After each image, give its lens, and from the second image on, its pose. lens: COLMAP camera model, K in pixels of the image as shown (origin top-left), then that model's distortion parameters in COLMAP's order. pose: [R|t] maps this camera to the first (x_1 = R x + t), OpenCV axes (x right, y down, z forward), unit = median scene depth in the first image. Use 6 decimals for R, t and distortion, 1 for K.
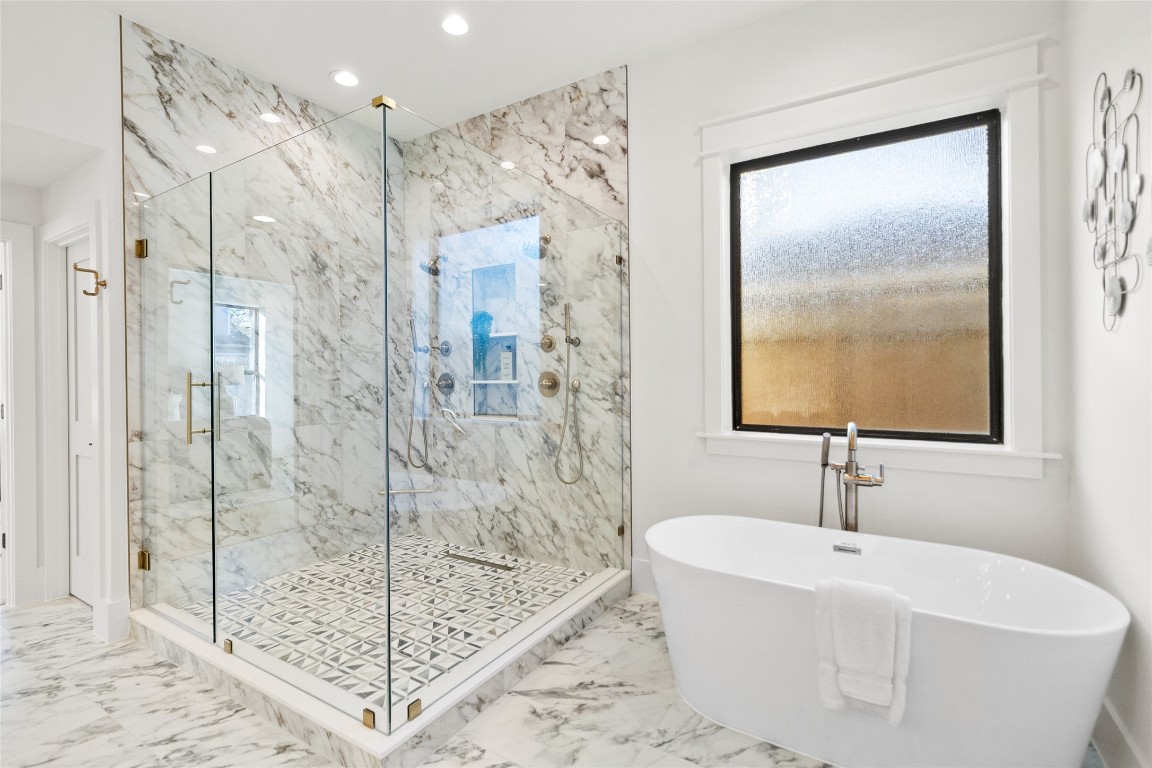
lens RADIAL K [[526.4, 0, 572.9], [0, 526.4, 374.9], [0, 0, 1]] dist [-0.000129, 0.001054]
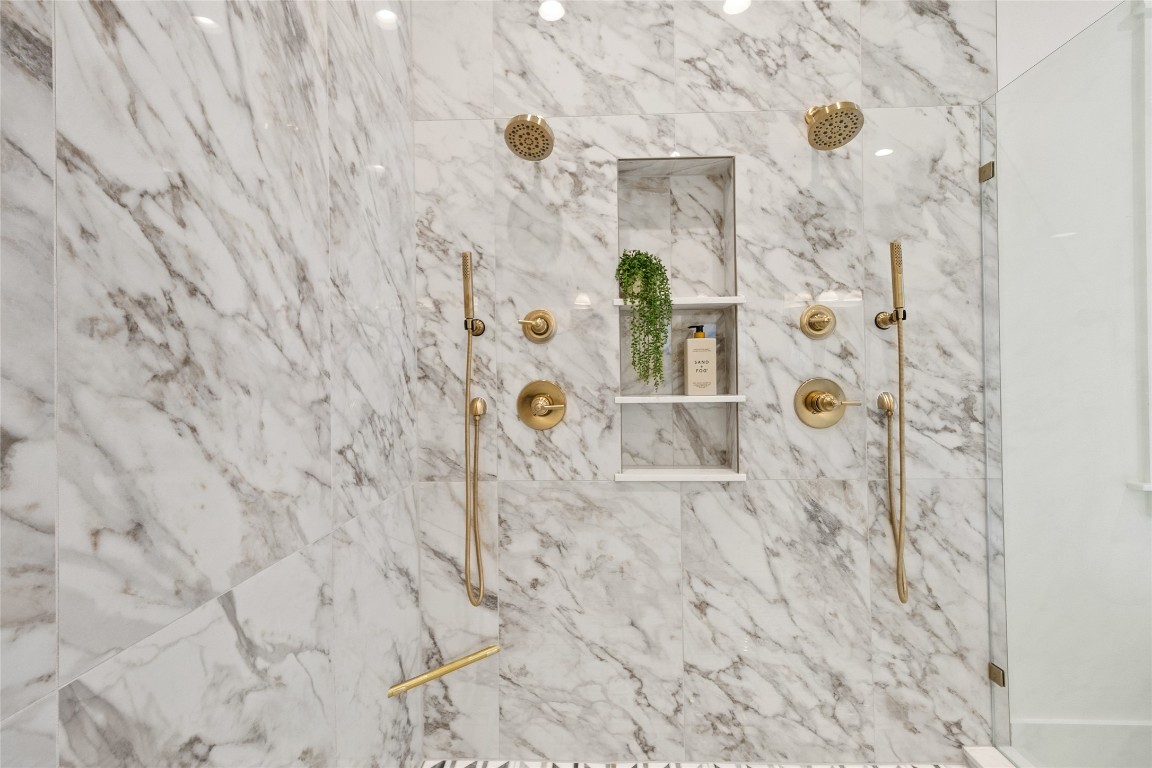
lens RADIAL K [[526.4, 0, 572.9], [0, 526.4, 374.9], [0, 0, 1]] dist [-0.000129, 0.001054]
pose [[0.868185, 0.005834, 0.496206, -0.513052], [0.002230, 0.999875, -0.015657, -0.001595], [-0.496235, 0.014699, 0.868064, 0.693687]]
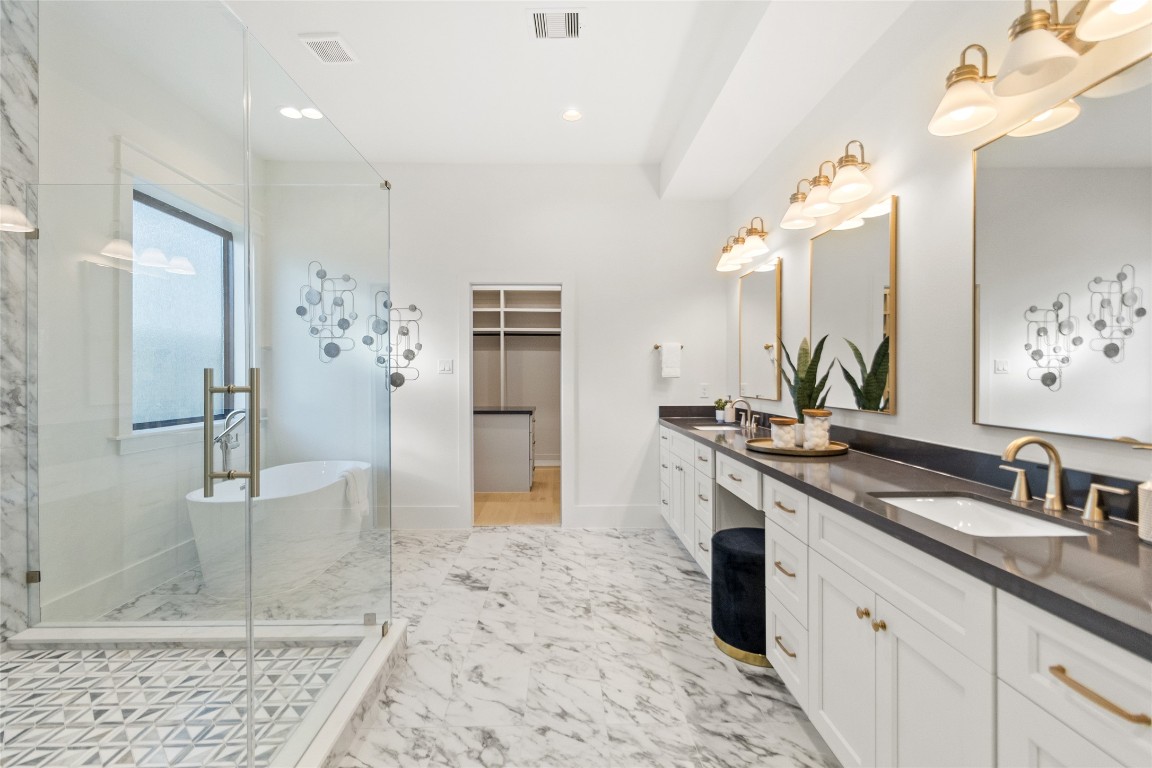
lens RADIAL K [[526.4, 0, 572.9], [0, 526.4, 374.9], [0, 0, 1]] dist [-0.000129, 0.001054]
pose [[-0.545111, 0.010256, 0.838301, -0.944587], [0.007915, 0.999944, -0.007086, 0.005031], [-0.838327, 0.002773, -0.545161, 0.701243]]
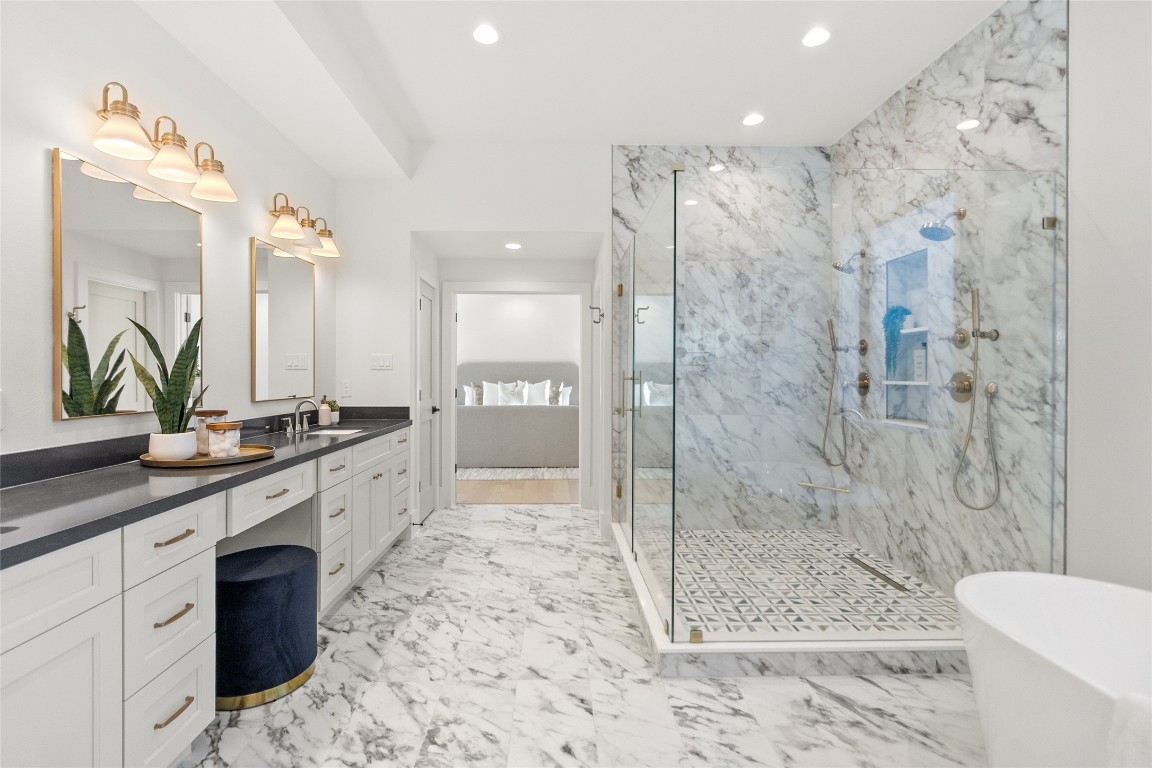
lens RADIAL K [[526.4, 0, 572.9], [0, 526.4, 374.9], [0, 0, 1]] dist [-0.000129, 0.001054]
pose [[0.552730, 0.012868, -0.833261, 0.316194], [-0.010160, 0.999911, 0.008703, -0.002726], [0.833298, 0.003655, 0.552812, 0.024638]]
